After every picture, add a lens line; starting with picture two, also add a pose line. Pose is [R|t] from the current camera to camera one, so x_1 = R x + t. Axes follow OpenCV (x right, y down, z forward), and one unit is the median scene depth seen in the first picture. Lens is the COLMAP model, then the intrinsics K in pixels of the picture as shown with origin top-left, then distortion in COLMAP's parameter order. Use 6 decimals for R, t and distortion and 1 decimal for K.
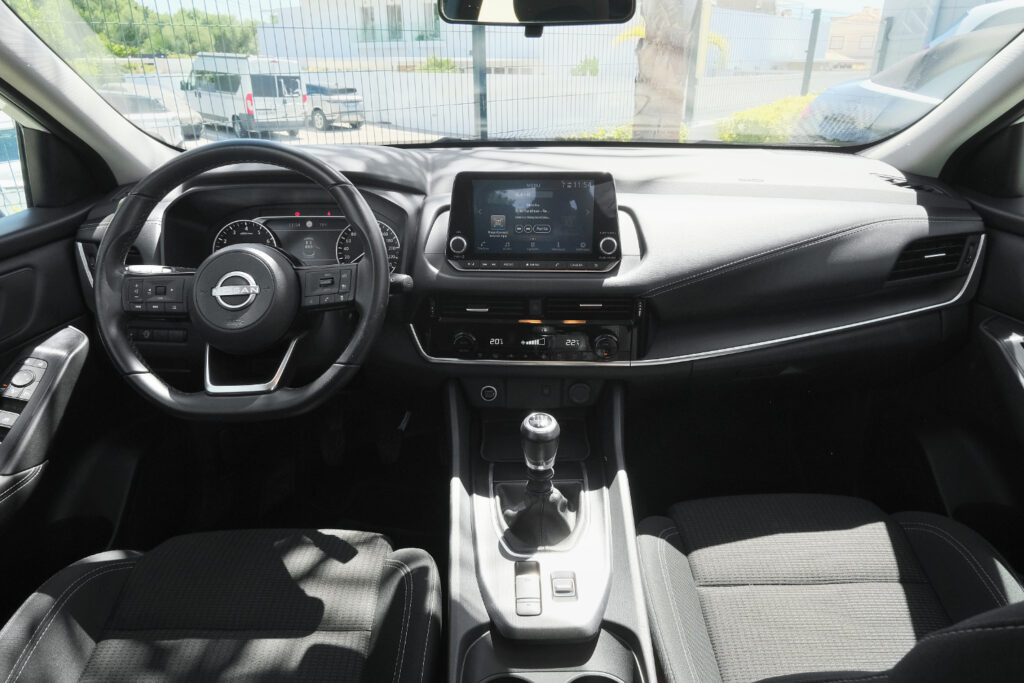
lens RADIAL K [[646.4, 0, 512.0], [0, 646.4, 341.5], [0, 0, 1]] dist [0.008711, 0.001254]
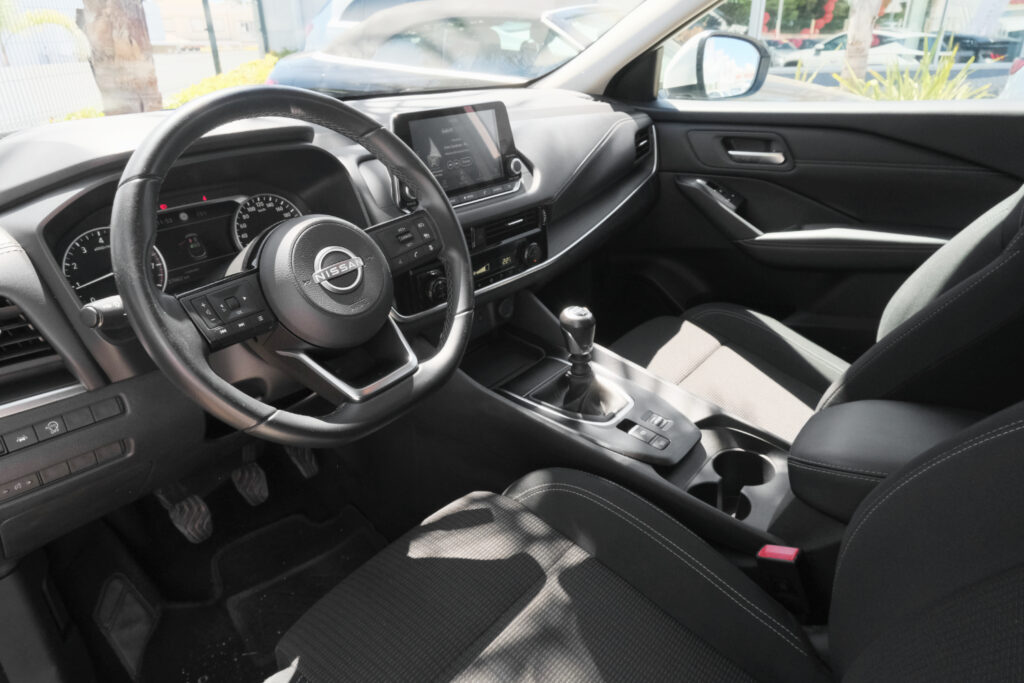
lens RADIAL K [[646.4, 0, 512.0], [0, 646.4, 341.5], [0, 0, 1]] dist [0.008711, 0.001254]
pose [[0.644652, -0.342057, 0.683681, -0.718475], [0.327498, 0.931662, 0.157324, -0.041274], [-0.690774, 0.122486, 0.712621, 0.225853]]
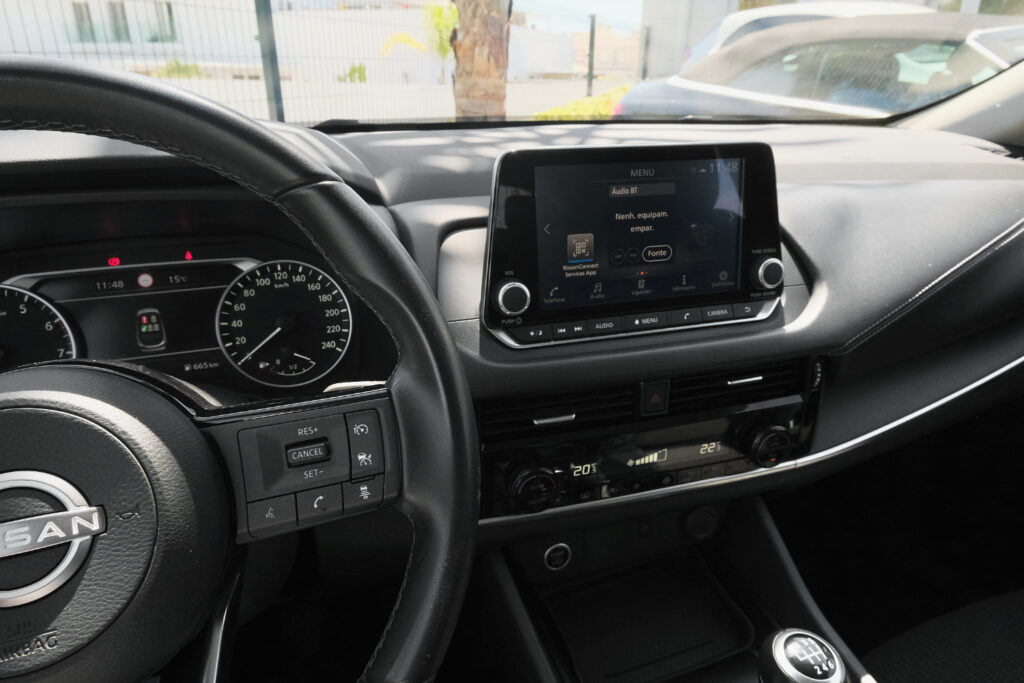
lens RADIAL K [[653.9, 0, 518.1], [0, 653.9, 339.8], [0, 0, 1]] dist [0.012691, -0.001758]
pose [[0.942498, -0.122151, 0.311090, -0.236150], [0.127797, 0.991798, 0.002250, -0.117092], [-0.308814, 0.037635, 0.950378, 0.513789]]
